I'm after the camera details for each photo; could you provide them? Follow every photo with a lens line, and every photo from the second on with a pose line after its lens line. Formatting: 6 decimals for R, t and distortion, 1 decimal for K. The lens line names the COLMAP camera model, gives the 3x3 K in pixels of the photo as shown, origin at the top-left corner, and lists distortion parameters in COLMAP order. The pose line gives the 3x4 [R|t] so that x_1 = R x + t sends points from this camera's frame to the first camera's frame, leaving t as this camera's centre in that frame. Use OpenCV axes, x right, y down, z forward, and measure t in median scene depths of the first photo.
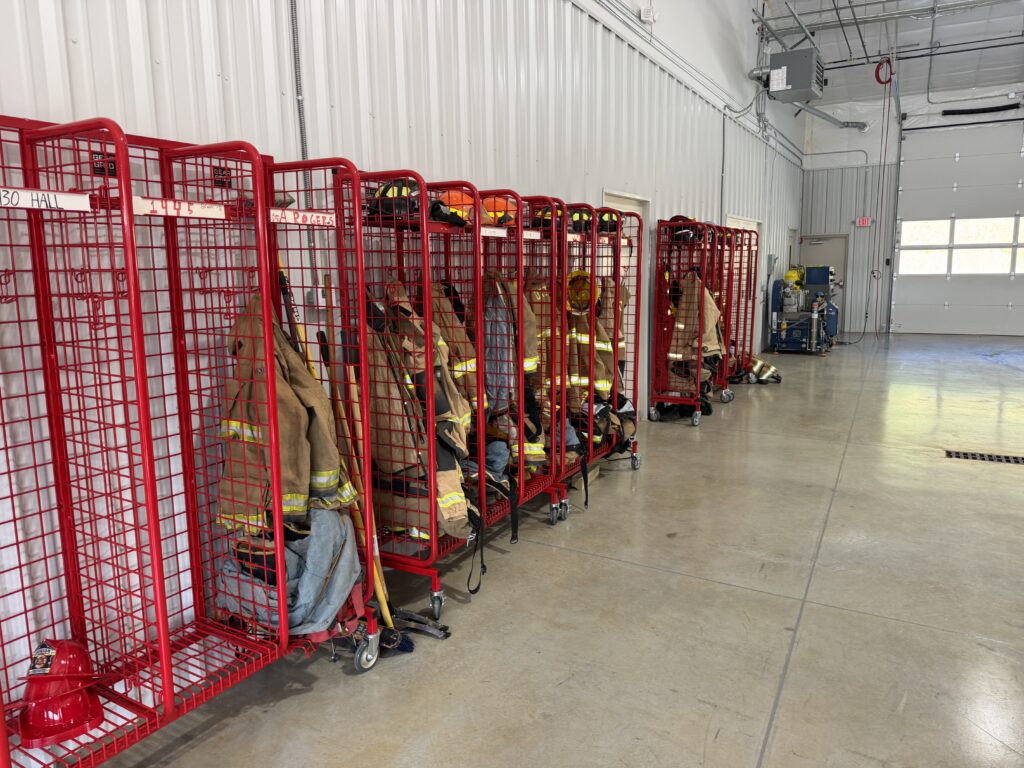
lens RADIAL K [[731.3, 0, 514.9], [0, 731.3, 383.1], [0, 0, 1]] dist [-0.001630, -0.000121]
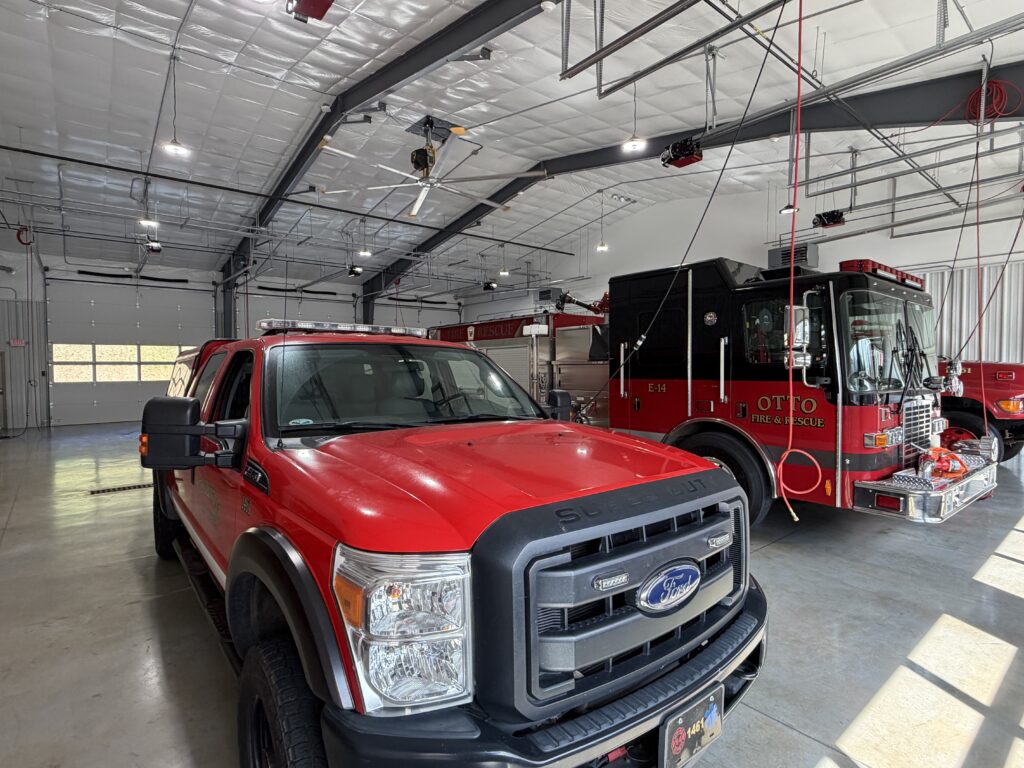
lens RADIAL K [[513.4, 0, 513.7], [0, 513.4, 385.2], [0, 0, 1]] dist [-0.015978, -0.001109]
pose [[0.356419, -0.018781, 0.934137, -0.047145], [0.148615, 0.988209, -0.036836, 0.016937], [-0.922431, 0.151956, 0.355008, -0.117639]]
